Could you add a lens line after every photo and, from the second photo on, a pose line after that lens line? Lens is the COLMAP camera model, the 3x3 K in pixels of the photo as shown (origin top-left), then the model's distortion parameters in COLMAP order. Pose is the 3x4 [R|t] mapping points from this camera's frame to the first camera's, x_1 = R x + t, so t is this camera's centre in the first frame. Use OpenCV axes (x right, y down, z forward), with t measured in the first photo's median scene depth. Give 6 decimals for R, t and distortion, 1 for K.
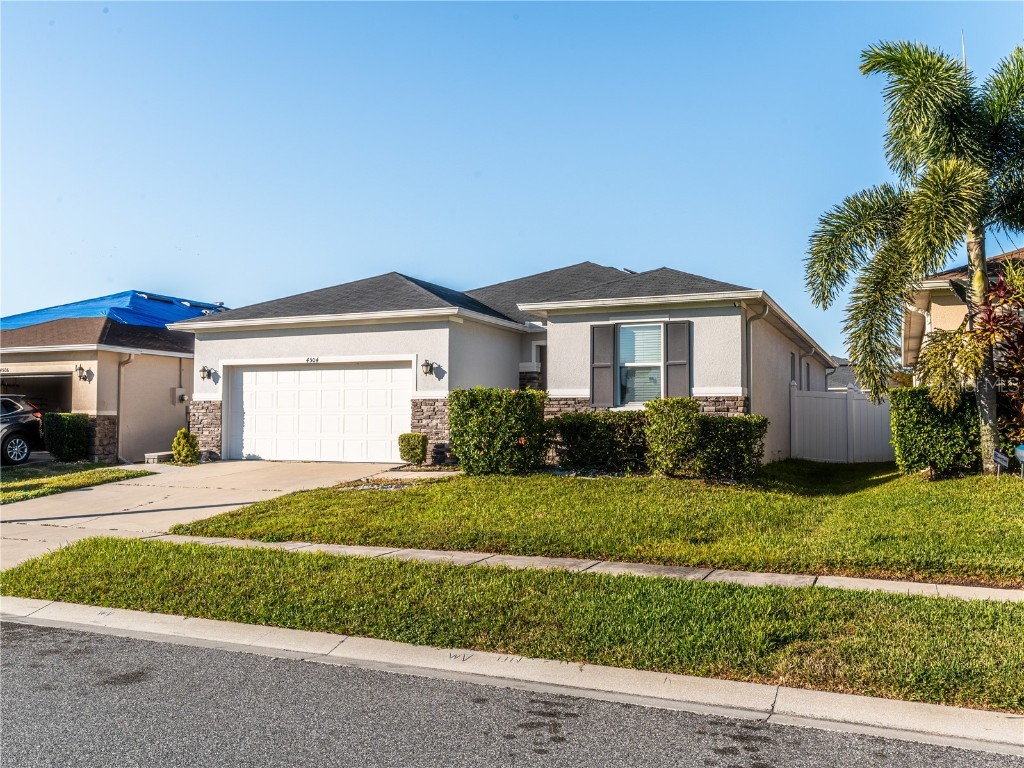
lens RADIAL K [[911.2, 0, 514.8], [0, 911.2, 386.5], [0, 0, 1]] dist [0.008962, 0.002689]
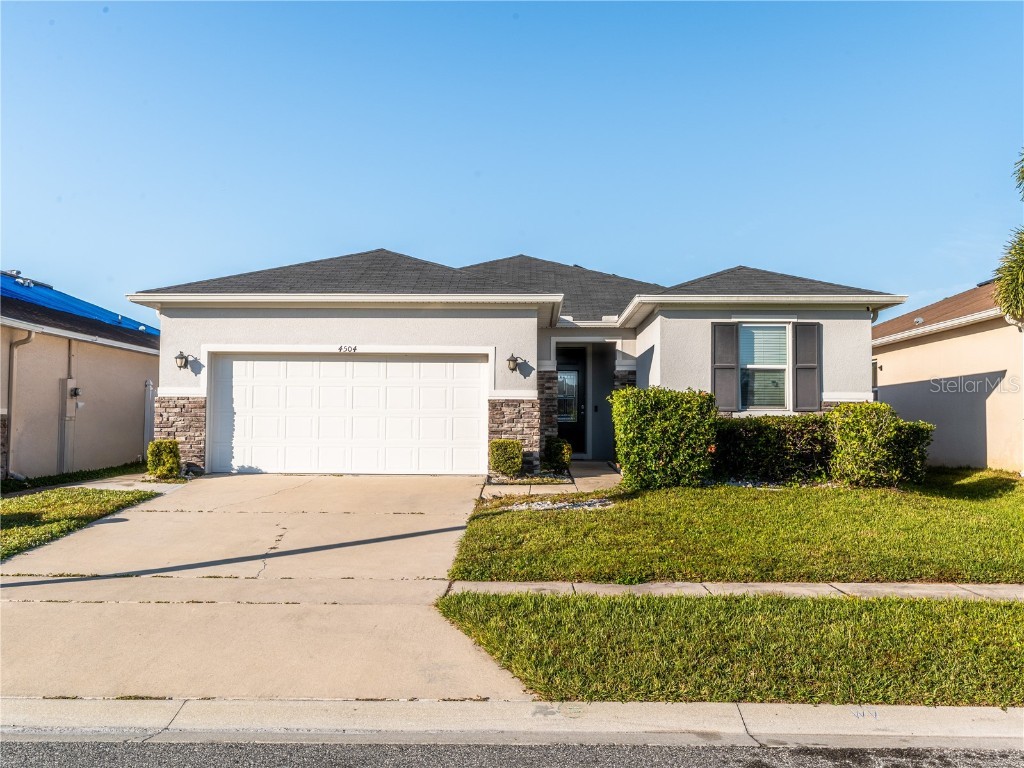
lens RADIAL K [[911.2, 0, 513.4], [0, 911.2, 382.2], [0, 0, 1]] dist [0.008962, 0.002689]
pose [[0.922440, 0.022102, 0.385507, -0.421662], [-0.020078, 0.999755, -0.009277, 0.005340], [-0.385618, 0.000817, 0.922658, 0.208363]]
